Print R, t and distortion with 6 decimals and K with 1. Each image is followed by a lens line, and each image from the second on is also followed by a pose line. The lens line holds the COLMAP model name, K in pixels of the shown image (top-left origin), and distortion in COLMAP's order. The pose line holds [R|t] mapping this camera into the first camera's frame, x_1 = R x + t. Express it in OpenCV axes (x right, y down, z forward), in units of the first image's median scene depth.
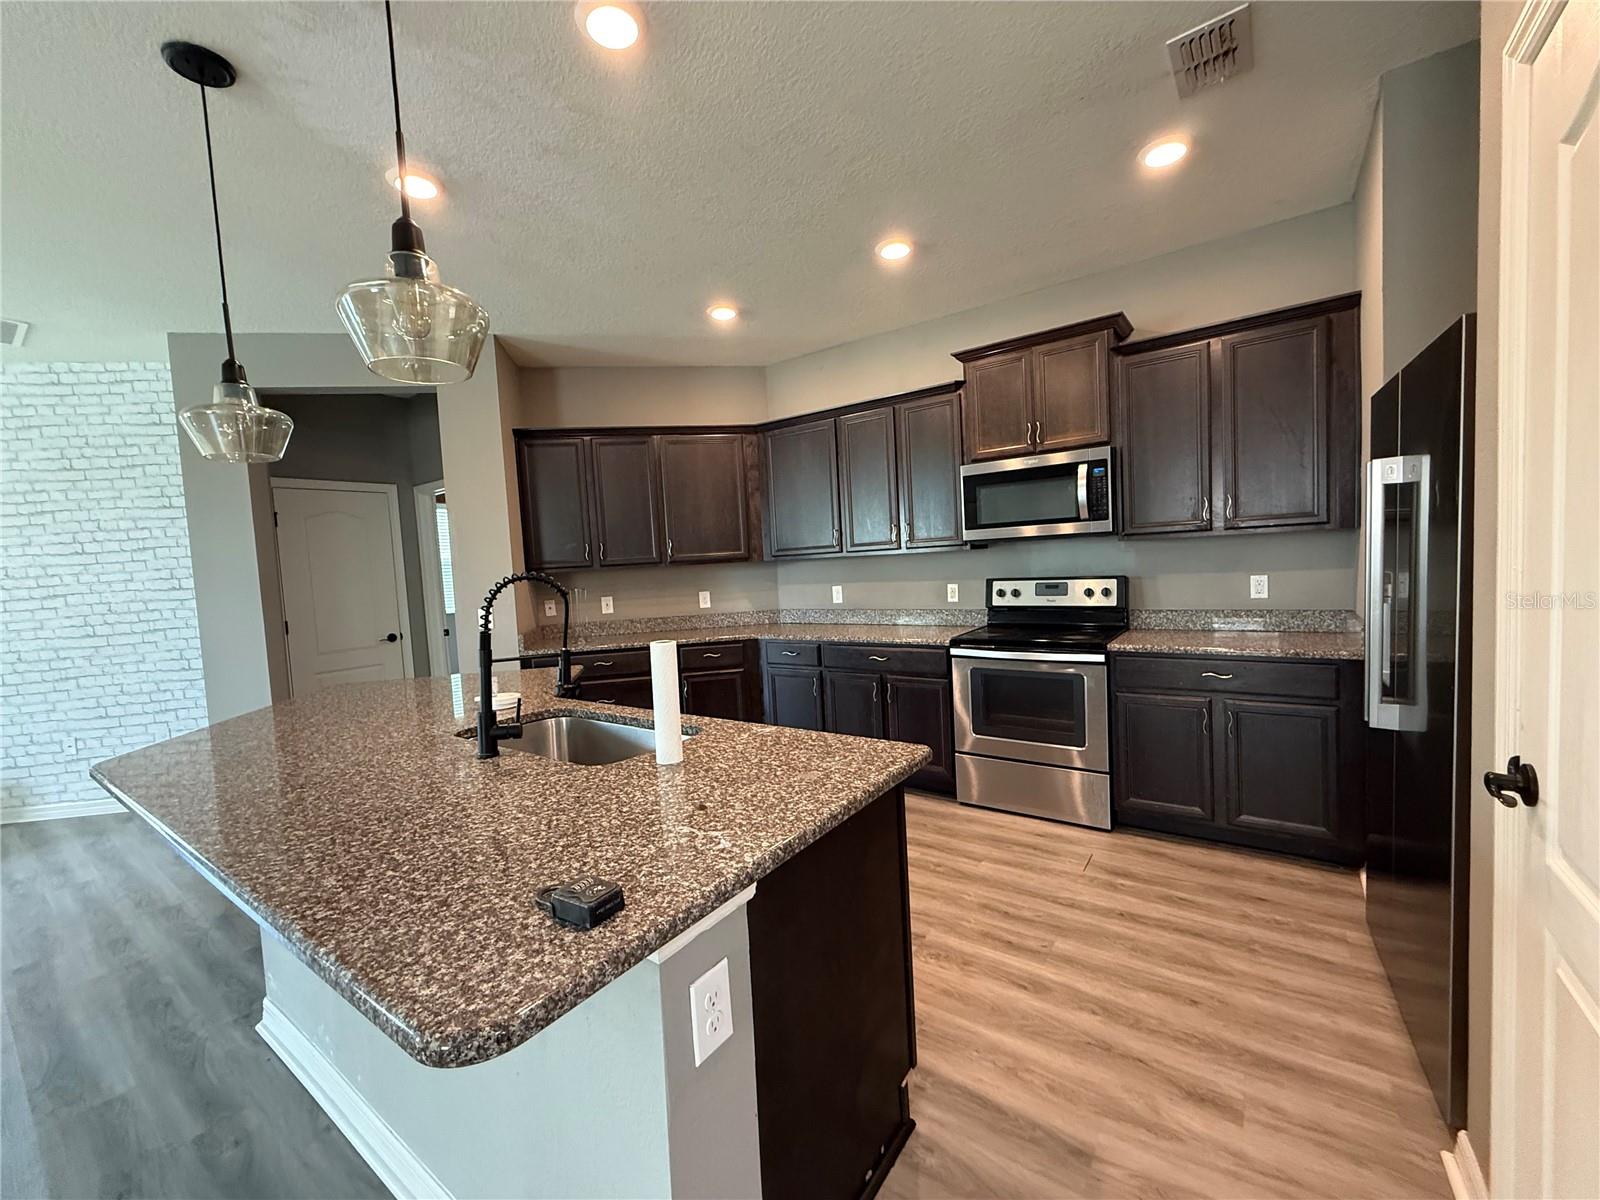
lens RADIAL K [[638.7, 0, 794.9], [0, 638.7, 599.7], [0, 0, 1]] dist [0.000280, 0.000019]
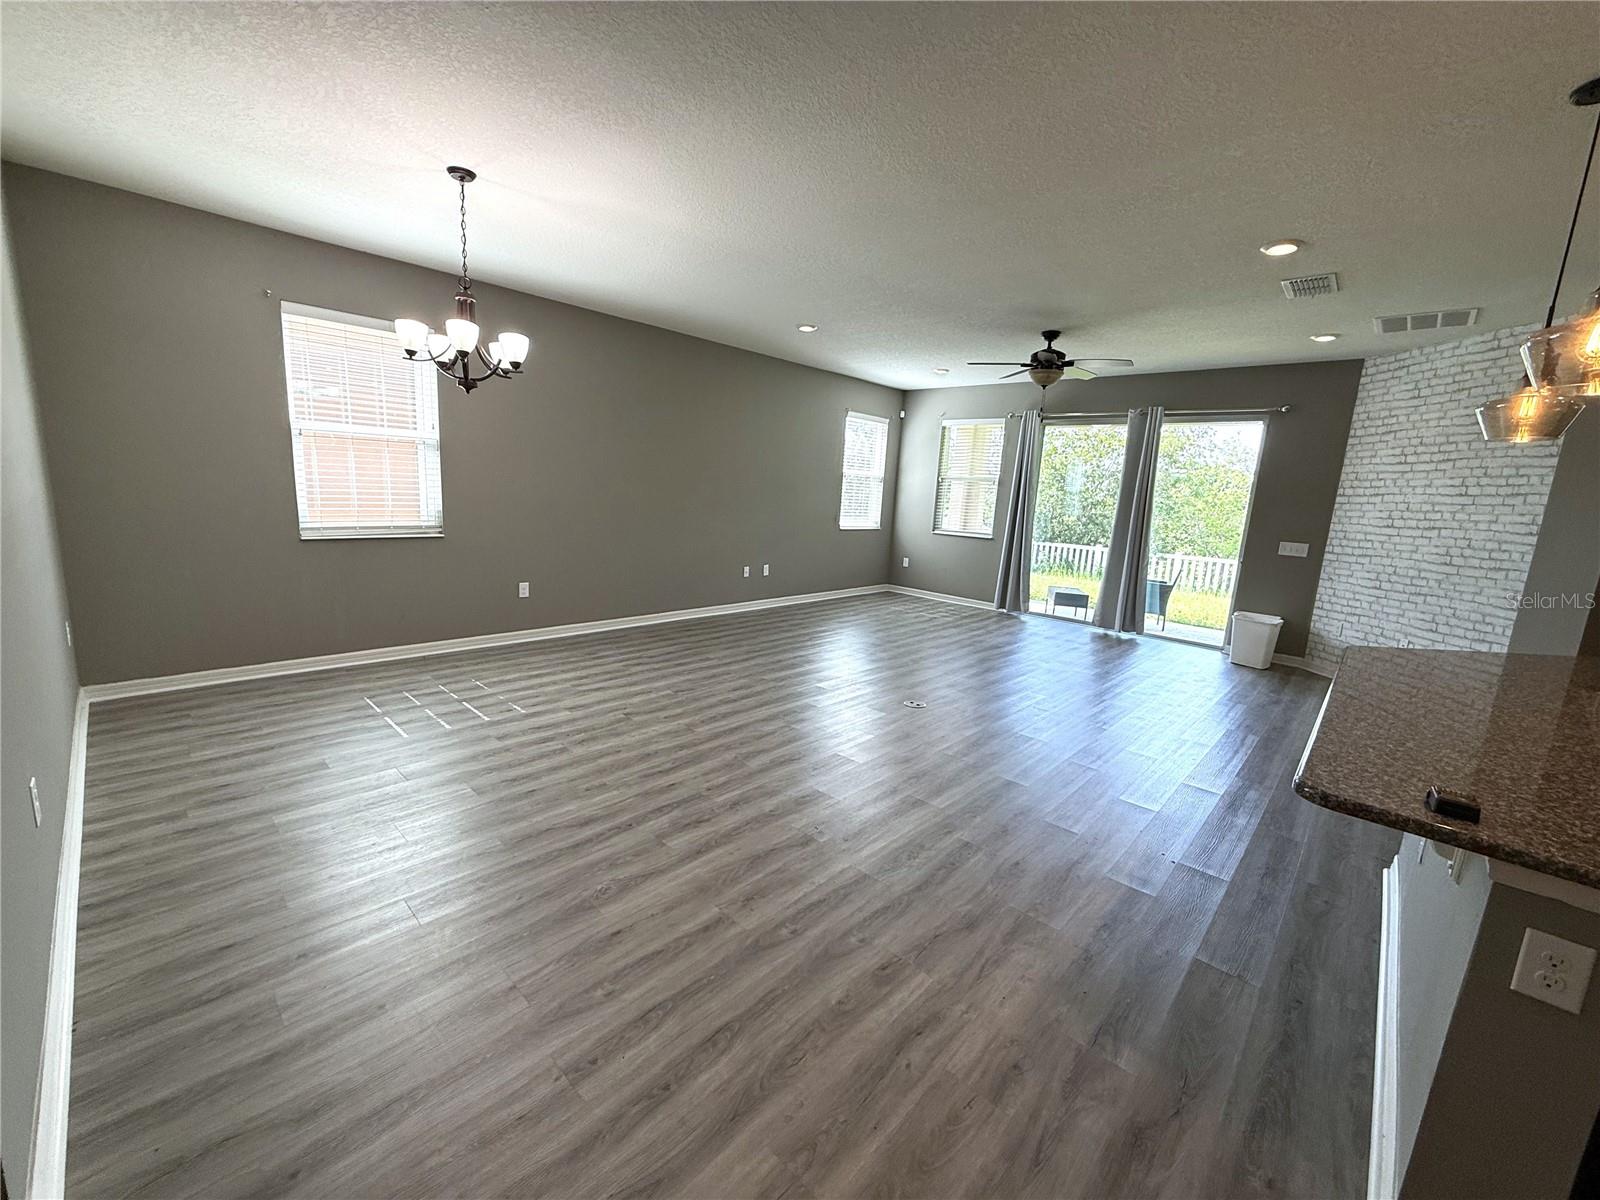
lens RADIAL K [[638.7, 0, 798.6], [0, 638.7, 597.7], [0, 0, 1]] dist [0.000280, 0.000019]
pose [[-0.132992, 0.220005, -0.966391, 0.263859], [-0.110103, 0.965737, 0.235008, -0.033522], [0.984983, 0.137657, -0.104212, -0.081096]]
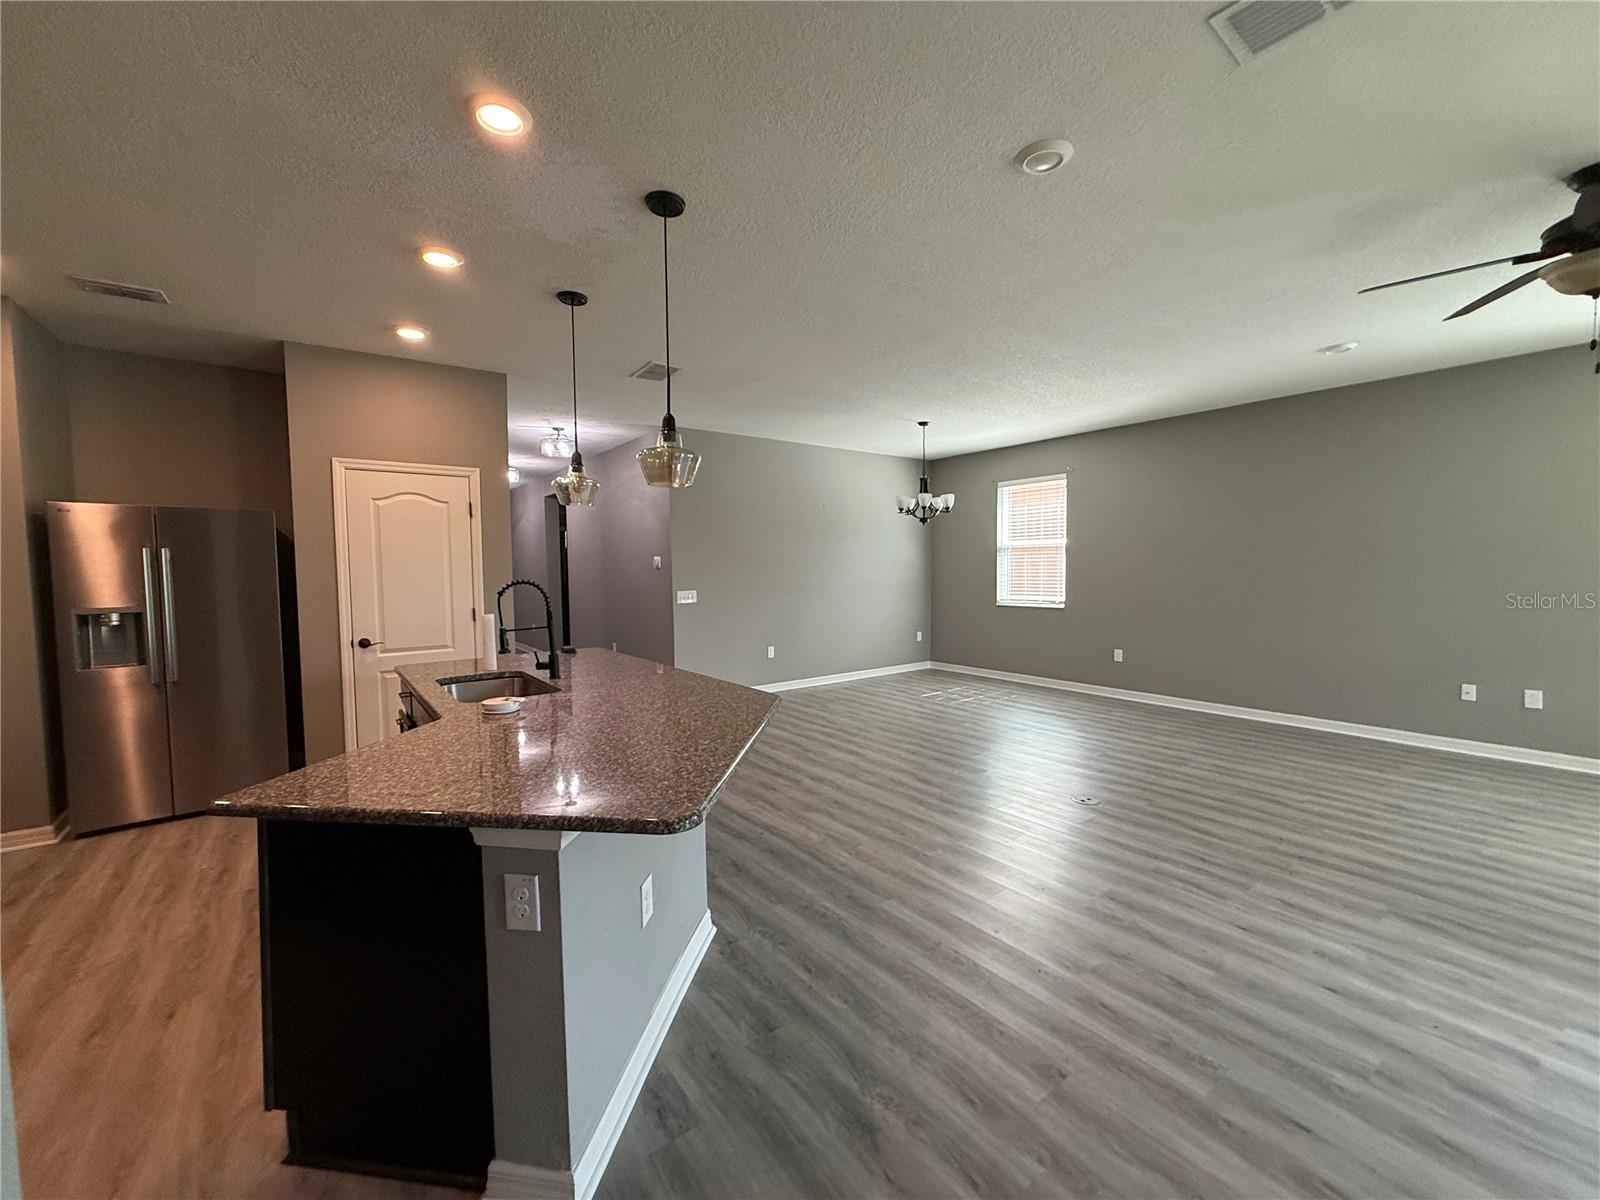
lens RADIAL K [[638.7, 0, 794.7], [0, 638.7, 601.1], [0, 0, 1]] dist [0.000280, 0.000019]
pose [[-0.952116, 0.048502, 0.301866, -0.746668], [0.081412, 0.991909, 0.097409, -0.041087], [-0.294699, 0.117320, -0.948361, 1.104820]]
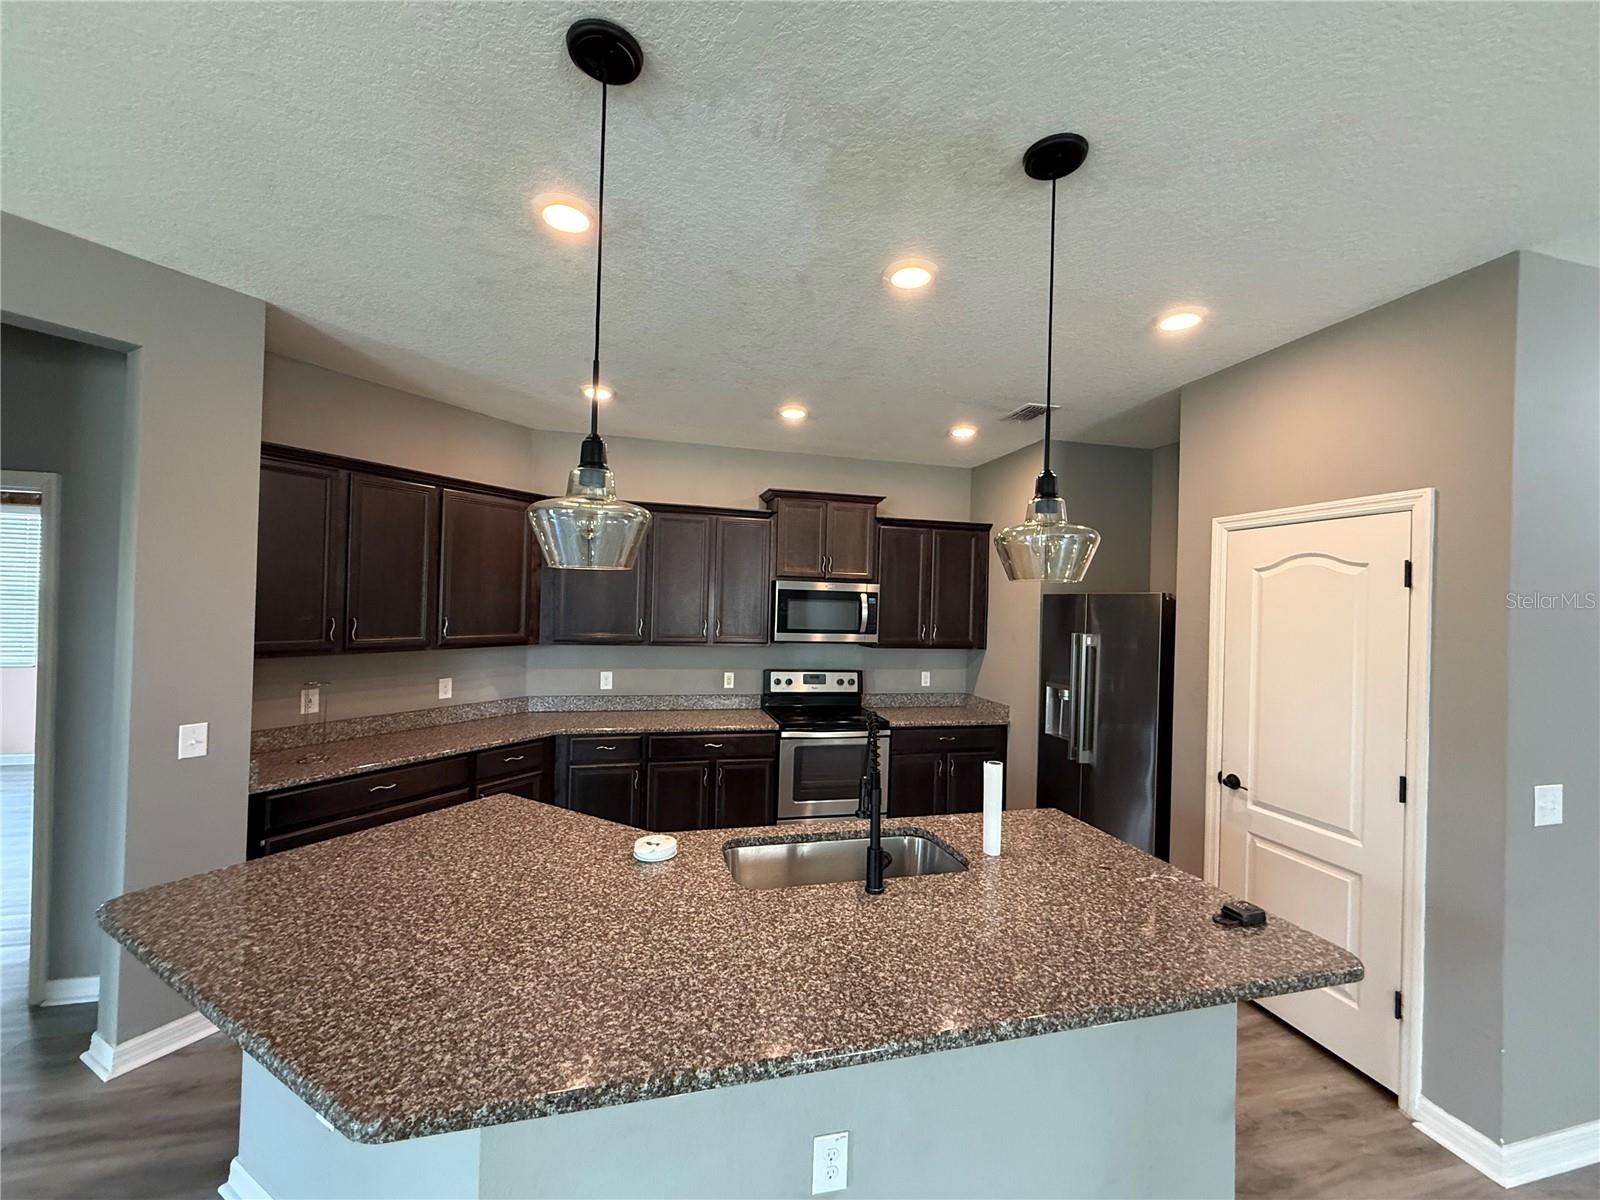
lens RADIAL K [[638.7, 0, 795.1], [0, 638.7, 599.2], [0, 0, 1]] dist [0.000280, 0.000019]
pose [[0.641698, 0.078361, 0.762944, -0.621088], [-0.016031, 0.995920, -0.088806, -0.061369], [-0.766790, 0.044756, 0.640336, 0.176857]]
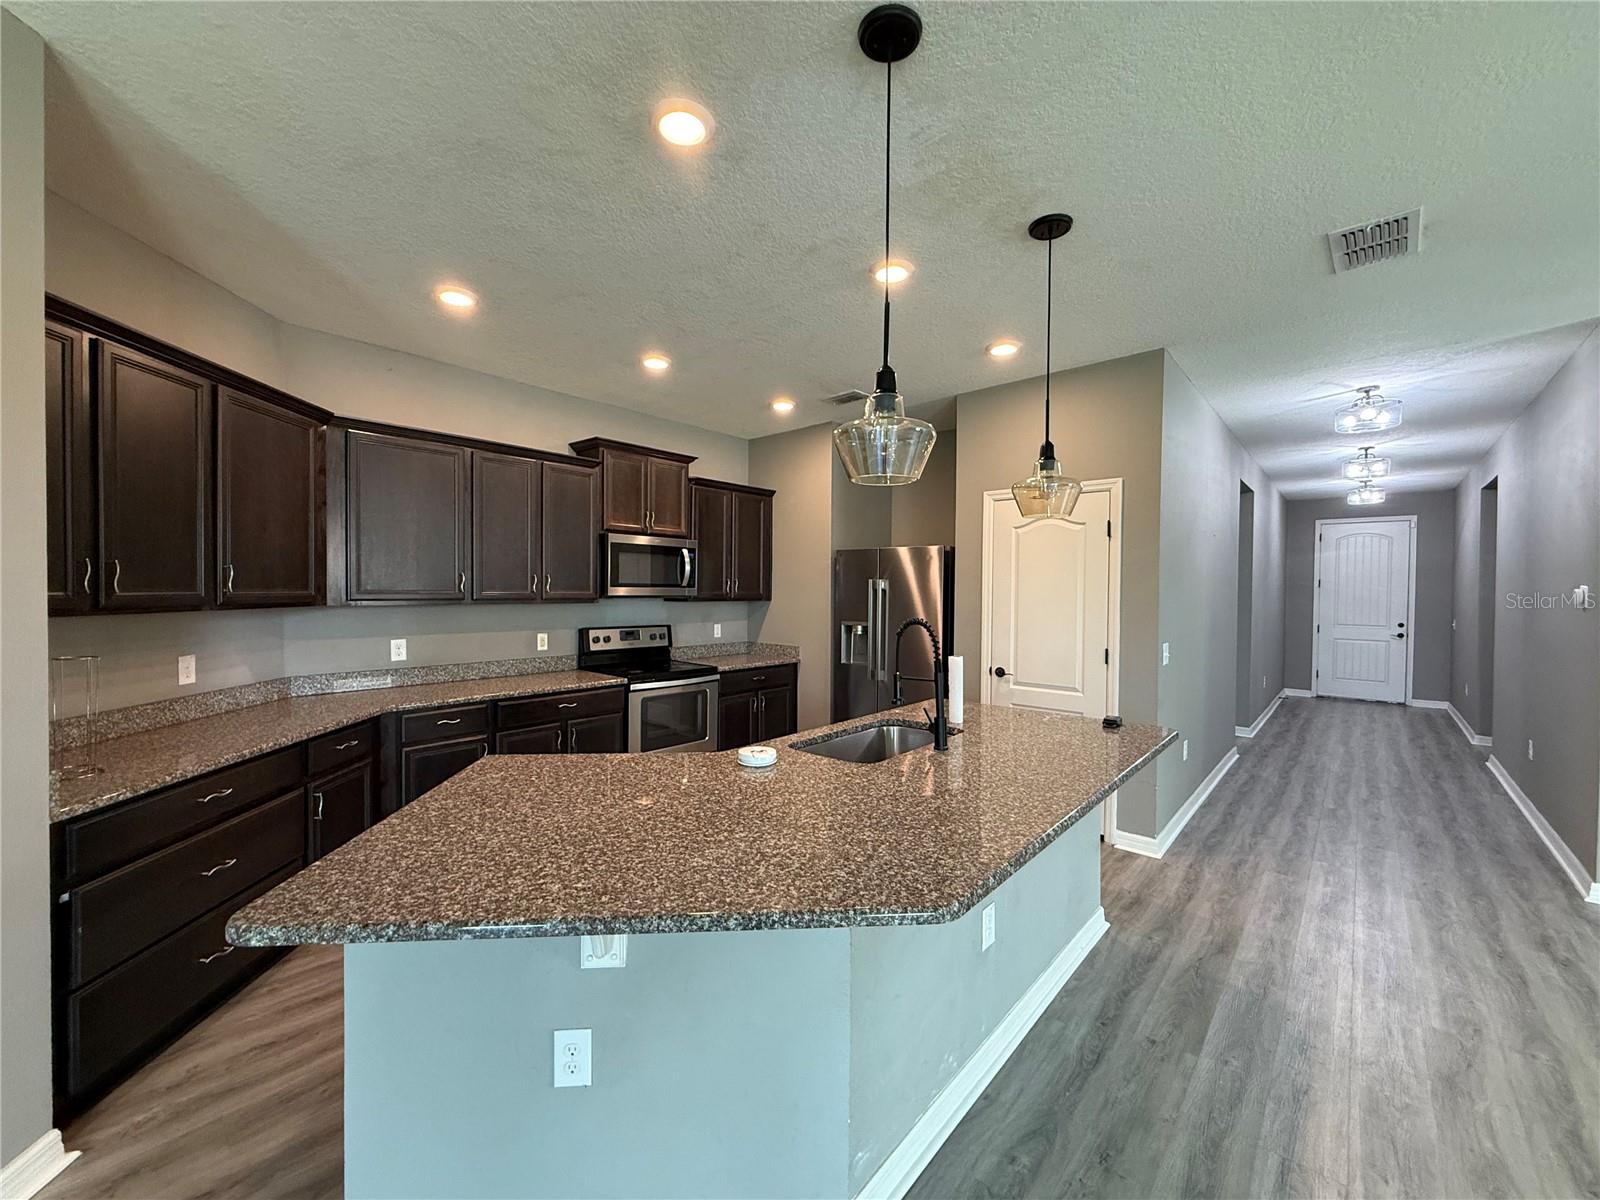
lens RADIAL K [[638.7, 0, 795.4], [0, 638.7, 598.6], [0, 0, 1]] dist [0.000280, 0.000019]
pose [[0.102999, 0.041886, 0.993799, -0.843642], [0.047368, 0.997773, -0.046963, -0.013862], [-0.993553, 0.051911, 0.100786, 0.511601]]
